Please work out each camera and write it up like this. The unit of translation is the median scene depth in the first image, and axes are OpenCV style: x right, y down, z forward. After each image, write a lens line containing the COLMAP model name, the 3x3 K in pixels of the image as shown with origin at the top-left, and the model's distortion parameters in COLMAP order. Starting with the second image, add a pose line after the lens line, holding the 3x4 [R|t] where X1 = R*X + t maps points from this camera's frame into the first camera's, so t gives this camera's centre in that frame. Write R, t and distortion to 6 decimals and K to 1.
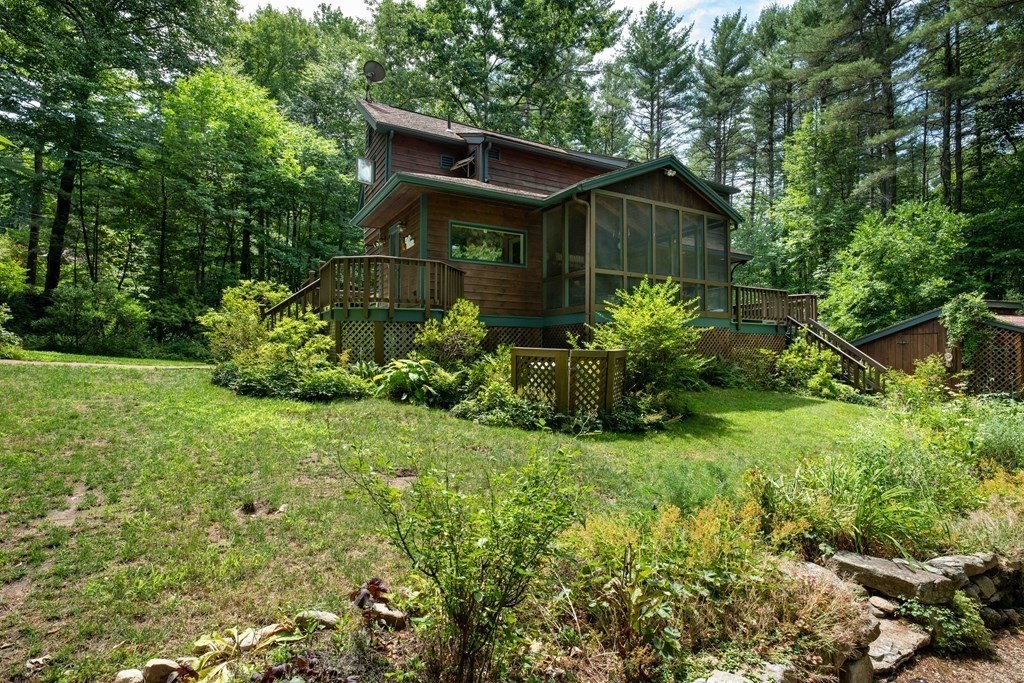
lens RADIAL K [[497.3, 0, 518.6], [0, 497.3, 348.3], [0, 0, 1]] dist [-0.012659, -0.000087]
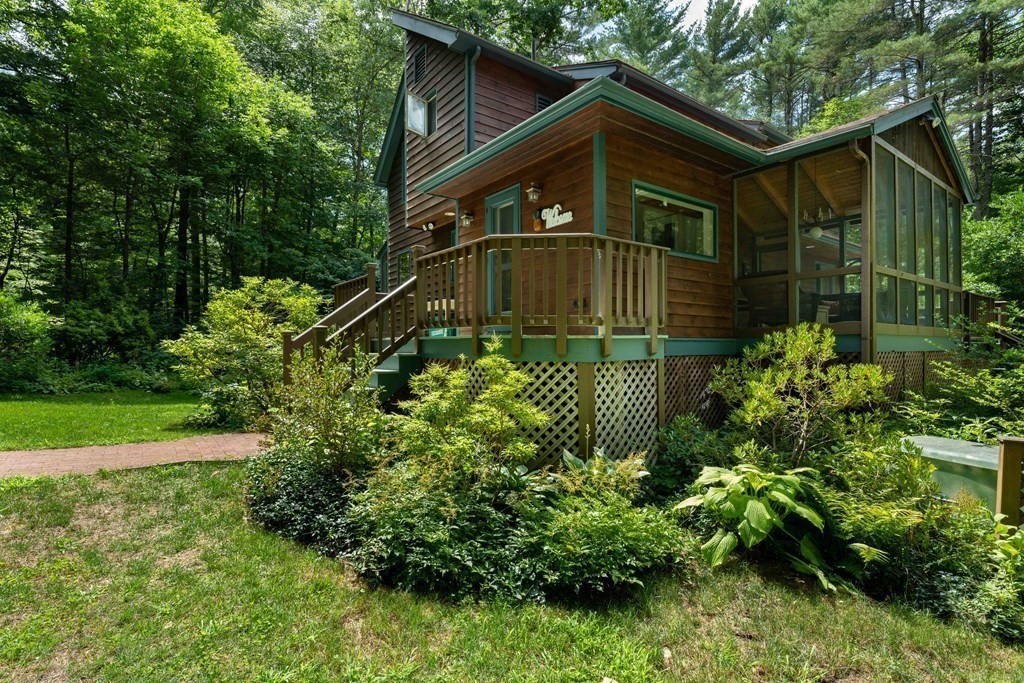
lens RADIAL K [[497.3, 0, 507.9], [0, 497.3, 342.2], [0, 0, 1]] dist [-0.012659, -0.000087]
pose [[0.993240, -0.007709, 0.115819, -0.224805], [0.008140, 0.999962, -0.003247, -0.039911], [-0.115790, 0.004168, 0.993265, 0.271464]]
